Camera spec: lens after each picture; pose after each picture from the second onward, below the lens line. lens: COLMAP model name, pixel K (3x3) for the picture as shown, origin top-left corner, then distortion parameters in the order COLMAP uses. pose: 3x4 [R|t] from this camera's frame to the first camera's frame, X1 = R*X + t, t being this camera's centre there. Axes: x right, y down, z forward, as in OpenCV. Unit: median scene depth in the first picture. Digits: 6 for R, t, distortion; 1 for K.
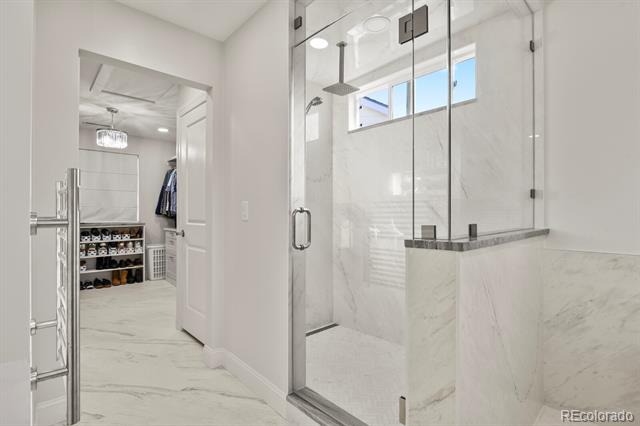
lens RADIAL K [[309.6, 0, 323.2], [0, 309.6, 211.2], [0, 0, 1]] dist [0.001877, -0.000007]
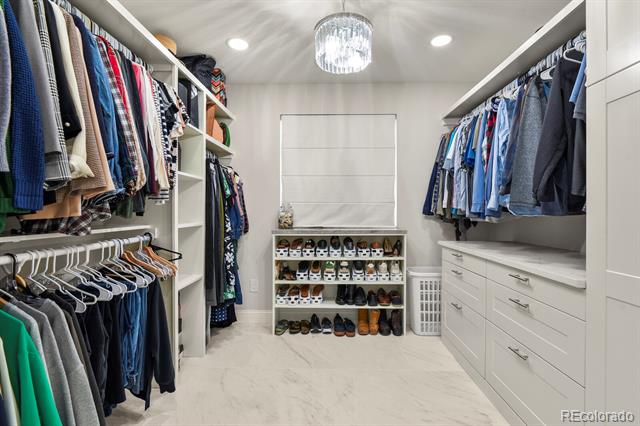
lens RADIAL K [[309.6, 0, 322.0], [0, 309.6, 213.5], [0, 0, 1]] dist [0.001877, -0.000007]
pose [[0.710760, 0.005775, -0.703411, -0.297703], [0.000370, 0.999963, 0.008584, 0.003165], [0.703434, -0.006362, 0.710732, 0.507733]]
